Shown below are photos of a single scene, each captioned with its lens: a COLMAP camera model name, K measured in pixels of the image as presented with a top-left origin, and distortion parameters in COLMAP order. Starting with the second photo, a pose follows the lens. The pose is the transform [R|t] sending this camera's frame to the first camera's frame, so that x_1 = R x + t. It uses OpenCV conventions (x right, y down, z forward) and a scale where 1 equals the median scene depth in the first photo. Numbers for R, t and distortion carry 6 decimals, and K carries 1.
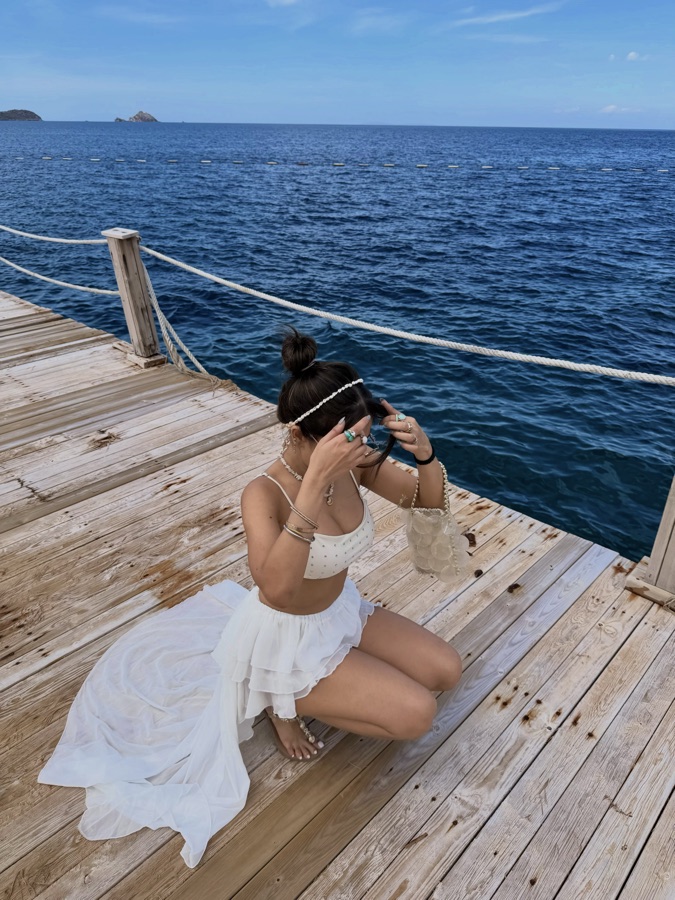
lens RADIAL K [[636.4, 0, 337.5], [0, 636.4, 457.6], [0, 0, 1]] dist [0.017404, -0.023911]
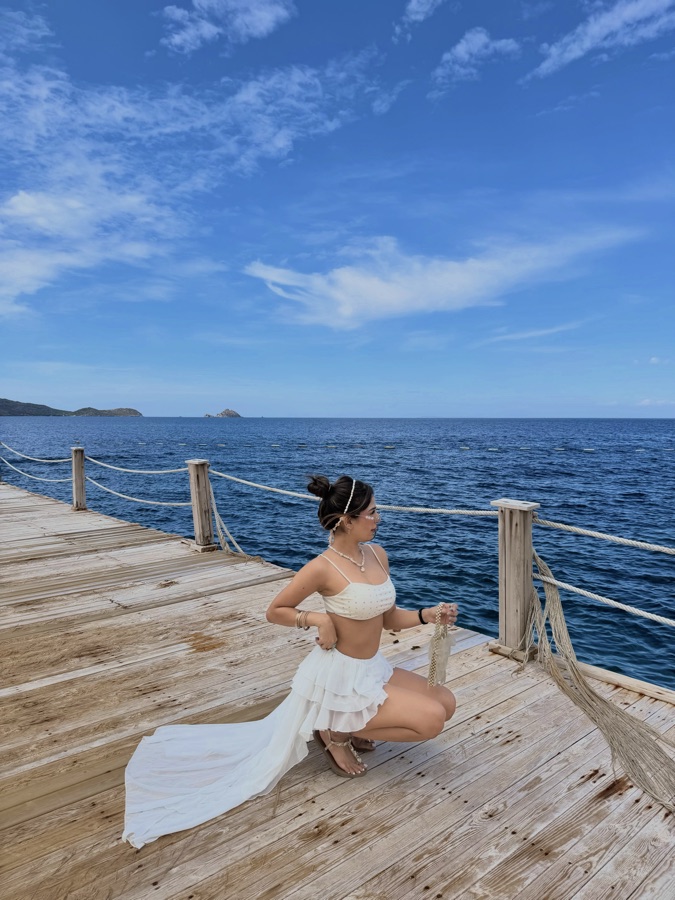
lens RADIAL K [[636.4, 0, 333.7], [0, 636.4, 450.0], [0, 0, 1]] dist [0.017404, -0.023911]
pose [[0.995158, -0.004882, -0.098167, 0.227240], [-0.036604, 0.908513, -0.416251, 0.408045], [0.091217, 0.417829, 0.903935, -0.596938]]
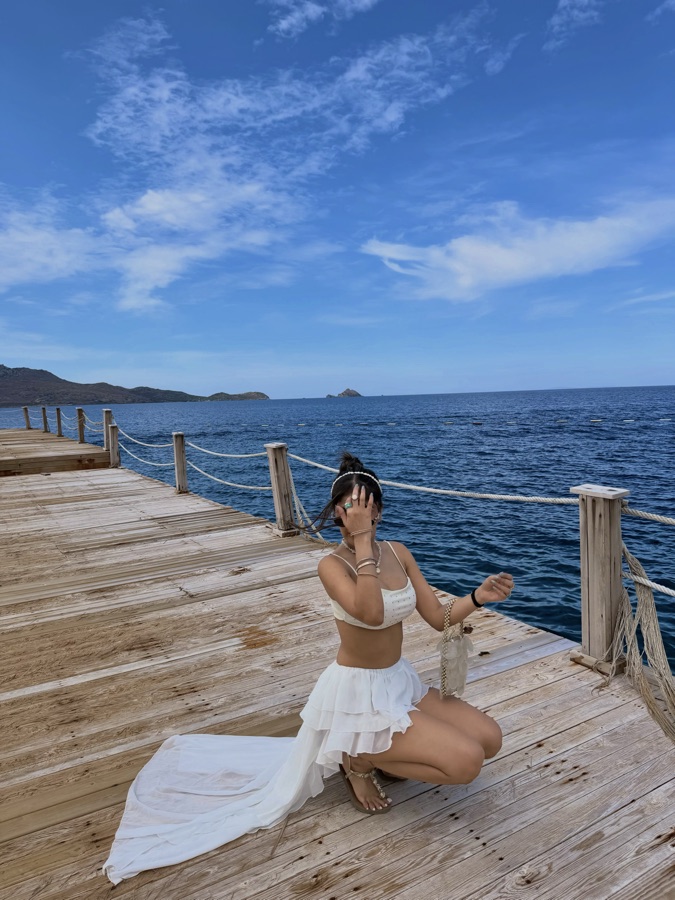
lens RADIAL K [[636.4, 0, 339.3], [0, 636.4, 436.6], [0, 0, 1]] dist [0.017404, -0.023911]
pose [[0.959919, -0.027763, -0.278898, 0.364704], [-0.087155, 0.916180, -0.391175, 0.332231], [0.266381, 0.399804, 0.877040, -0.453060]]
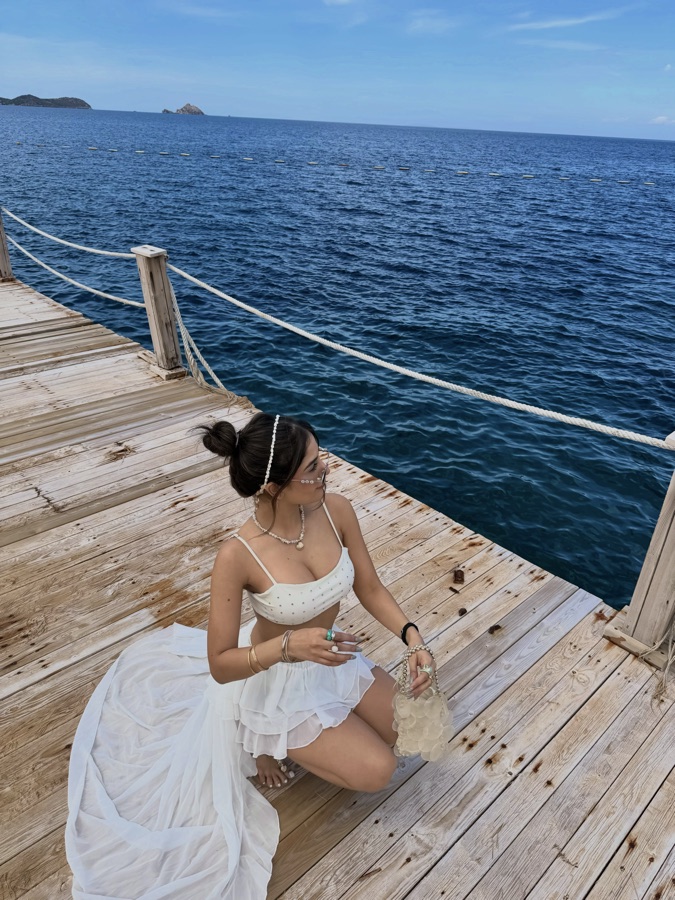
lens RADIAL K [[636.4, 0, 340.8], [0, 636.4, 455.3], [0, 0, 1]] dist [0.017404, -0.023911]
pose [[0.997726, 0.057167, -0.035701, 0.046586], [-0.057213, 0.998362, -0.000252, -0.061489], [0.035628, 0.002294, 0.999362, -0.044460]]
